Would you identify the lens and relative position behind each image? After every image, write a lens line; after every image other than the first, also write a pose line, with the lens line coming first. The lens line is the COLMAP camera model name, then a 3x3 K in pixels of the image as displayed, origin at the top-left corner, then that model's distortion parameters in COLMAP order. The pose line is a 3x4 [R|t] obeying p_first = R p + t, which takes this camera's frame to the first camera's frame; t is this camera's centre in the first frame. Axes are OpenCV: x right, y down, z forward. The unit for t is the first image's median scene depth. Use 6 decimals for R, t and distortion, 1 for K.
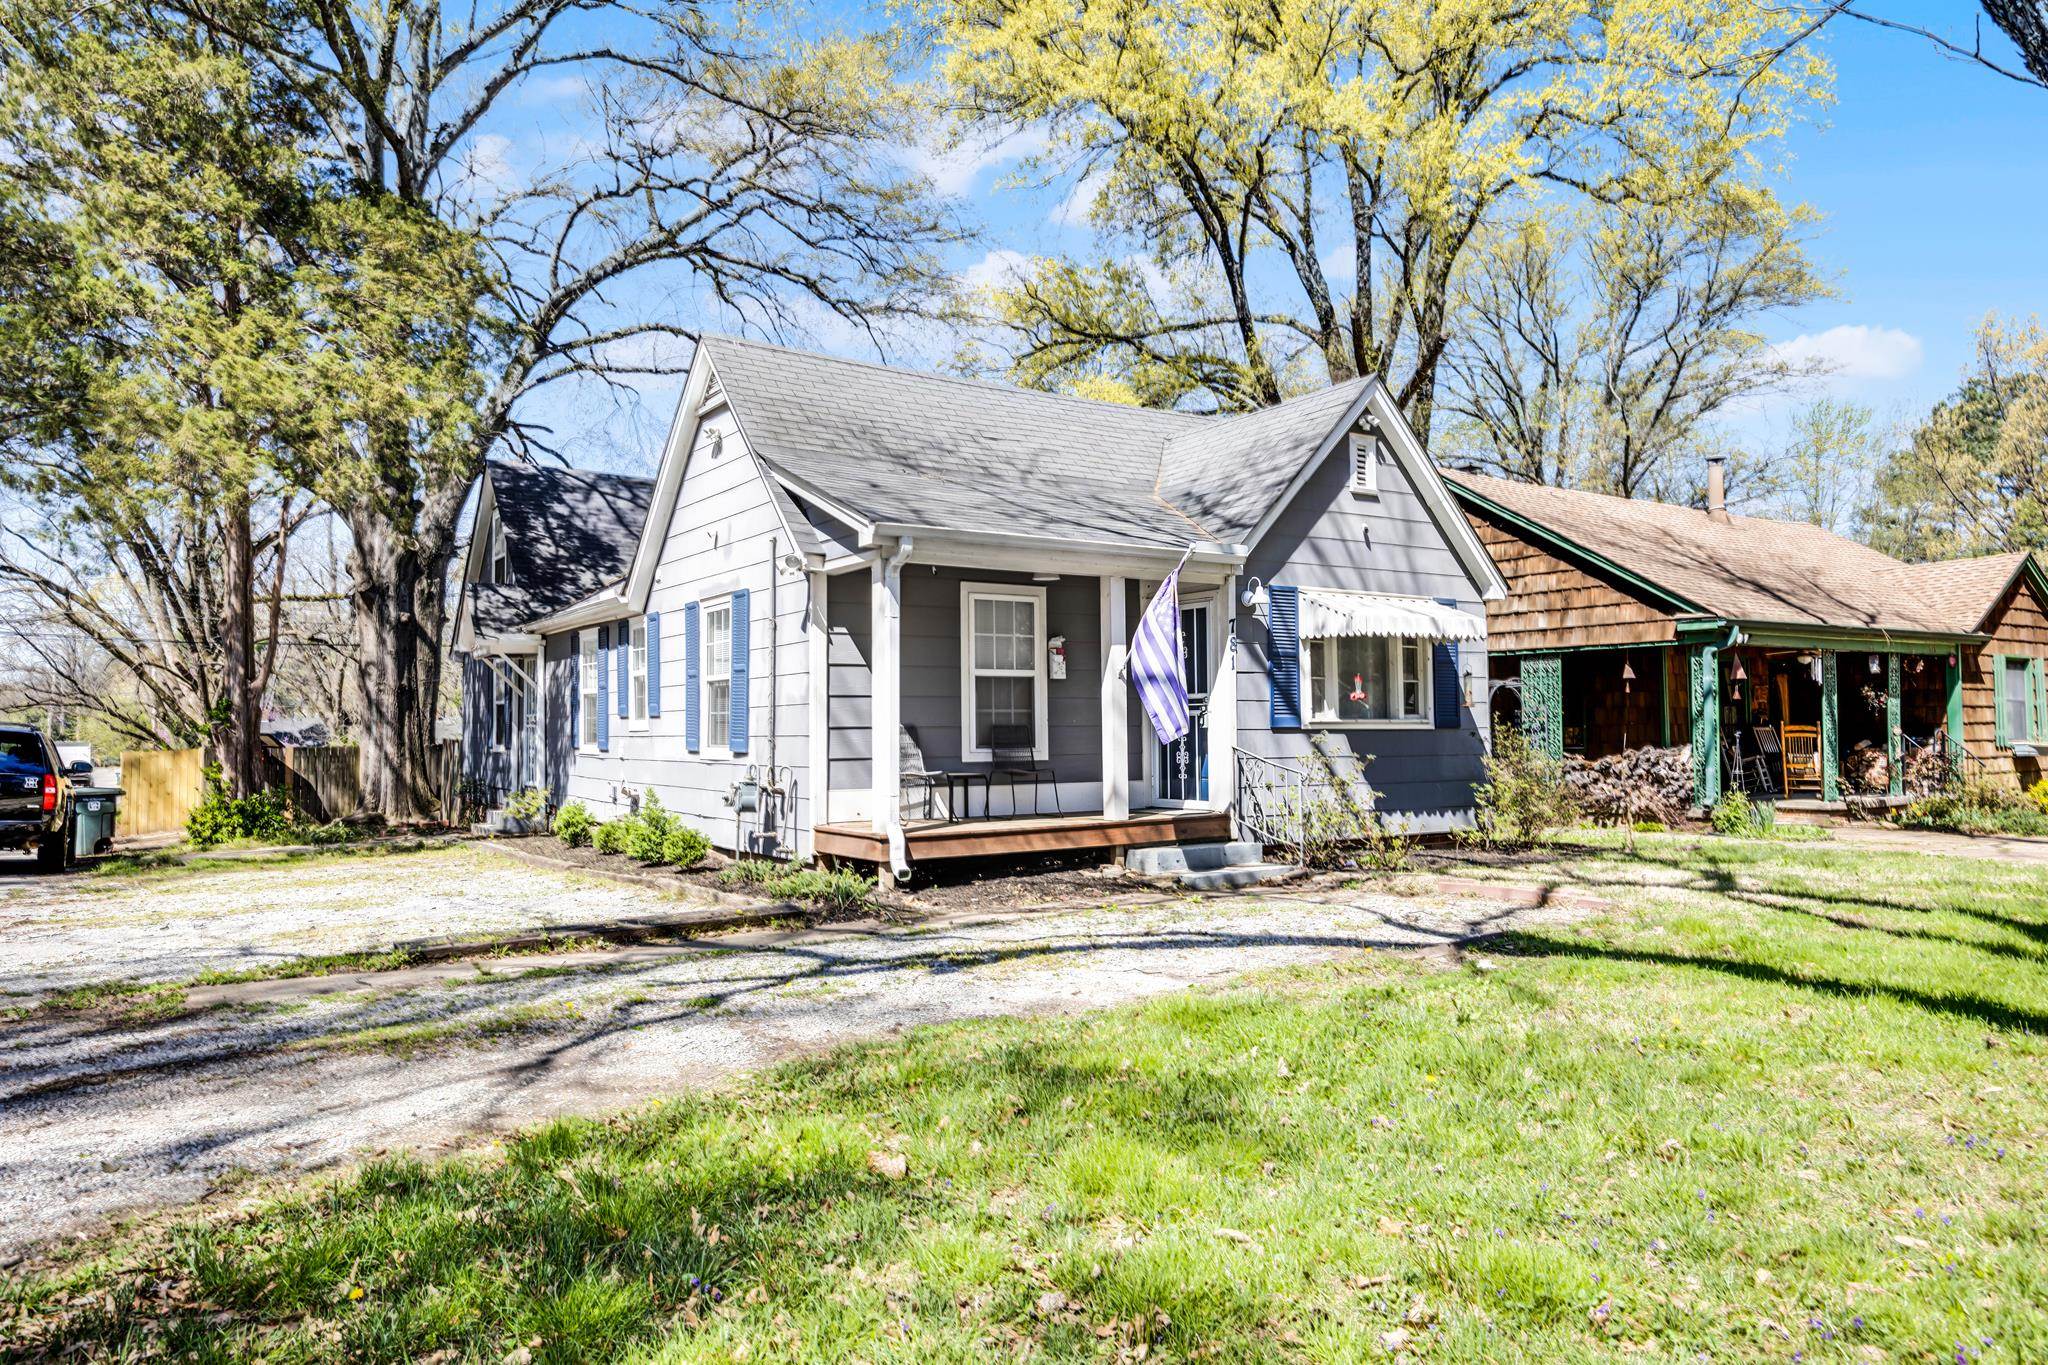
lens RADIAL K [[1310.3, 0, 1024.0], [0, 1310.3, 682.5], [0, 0, 1]] dist [-0.007796, -0.000613]
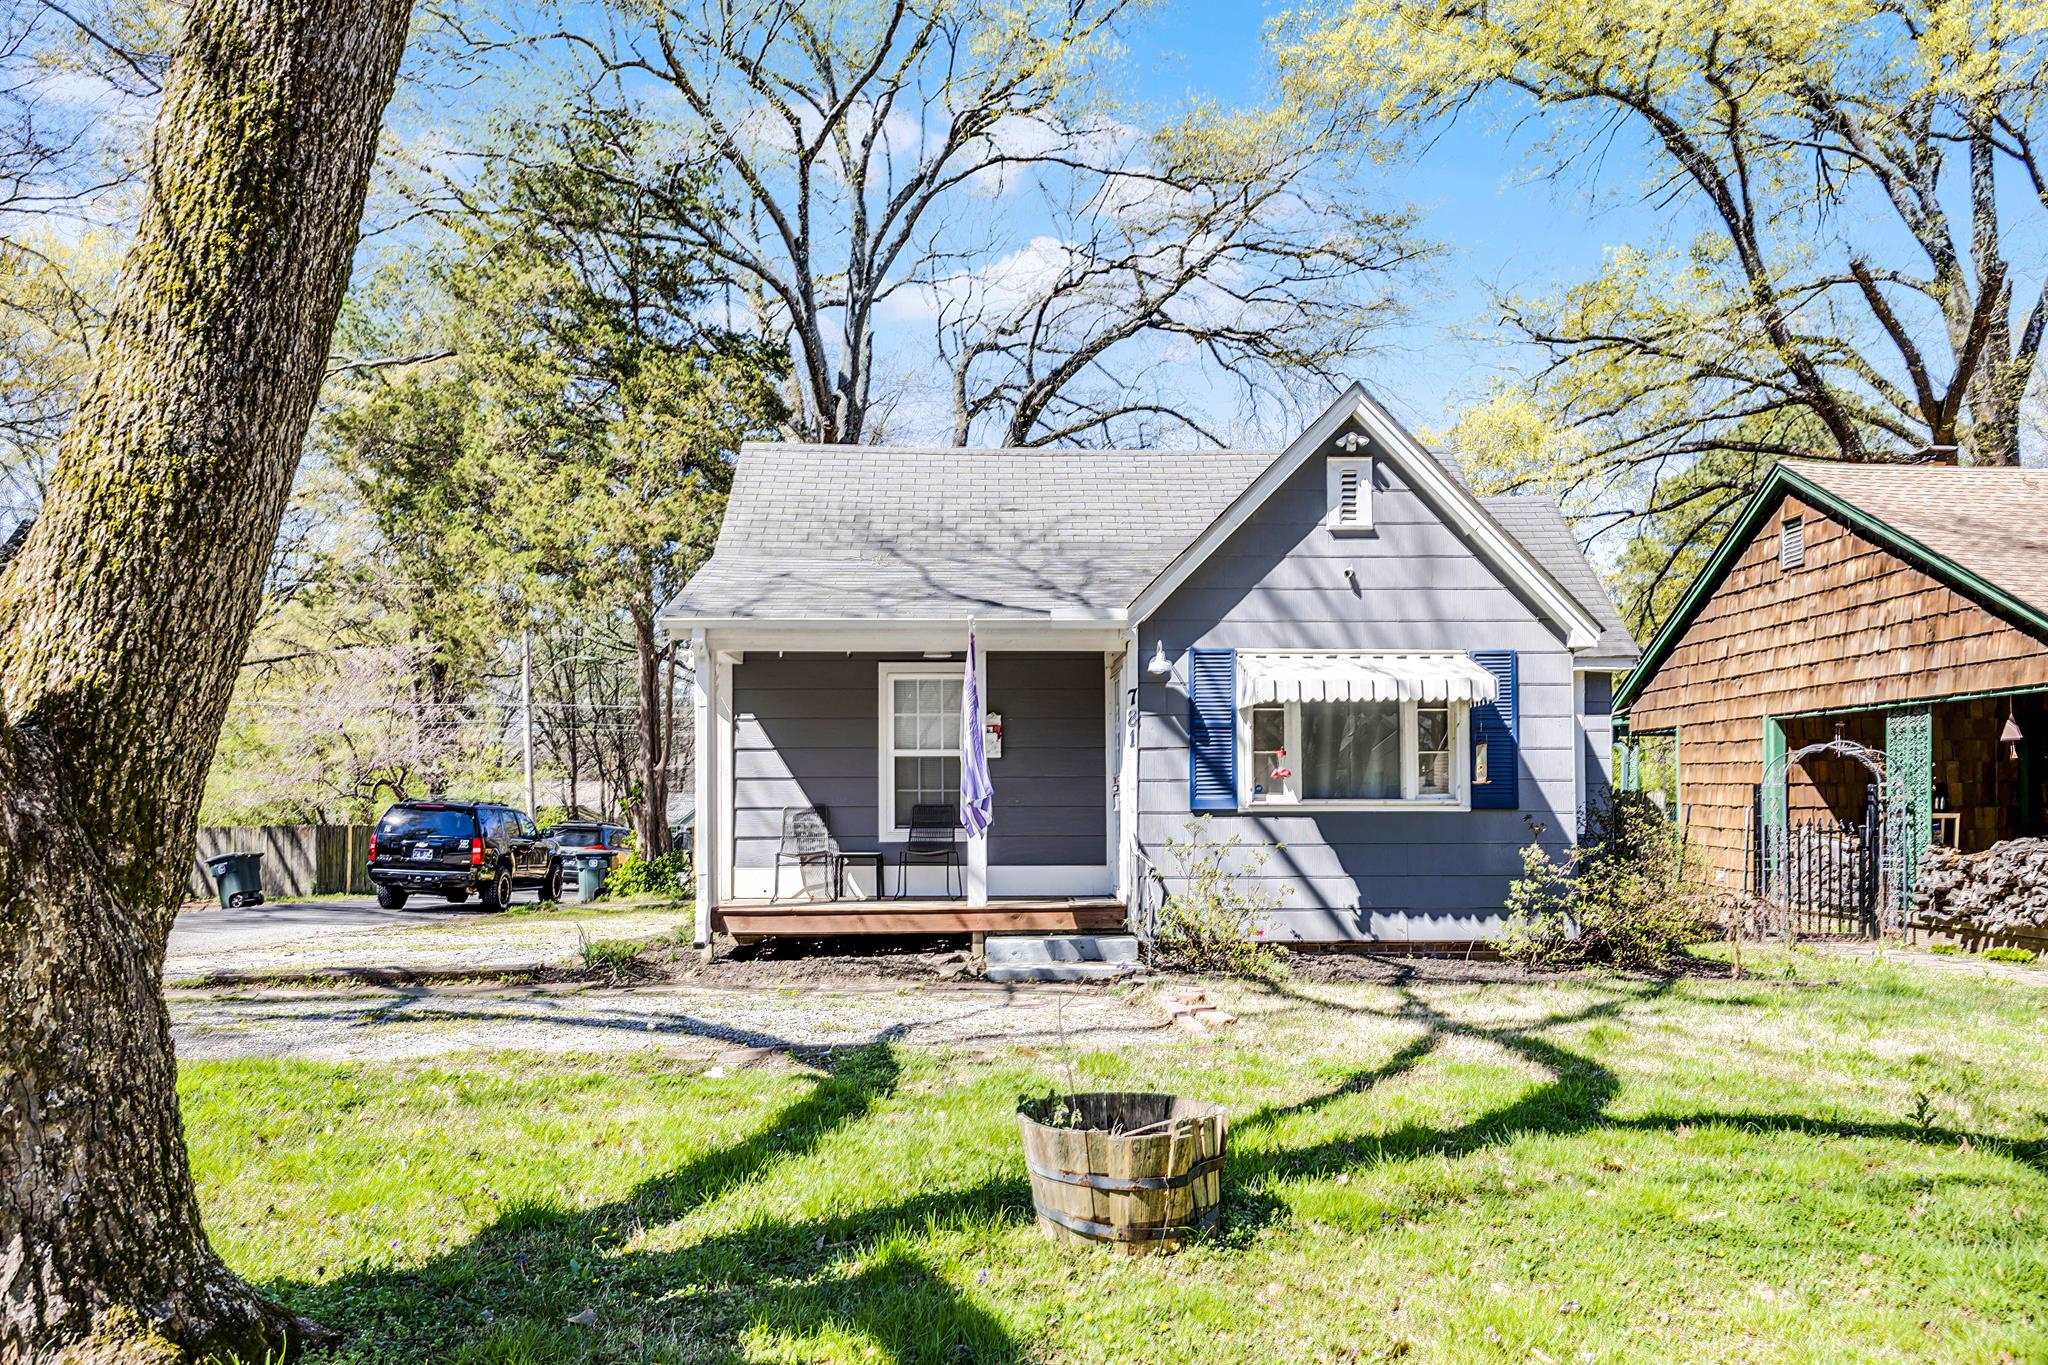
lens RADIAL K [[1348.0, 0, 1019.2], [0, 1348.0, 795.1], [0, 0, 1]] dist [0.002803, -0.000728]
pose [[0.850821, 0.000571, -0.525455, 0.543090], [0.015959, 0.999510, 0.026926, -0.001788], [0.525213, -0.031295, 0.850395, 0.157326]]
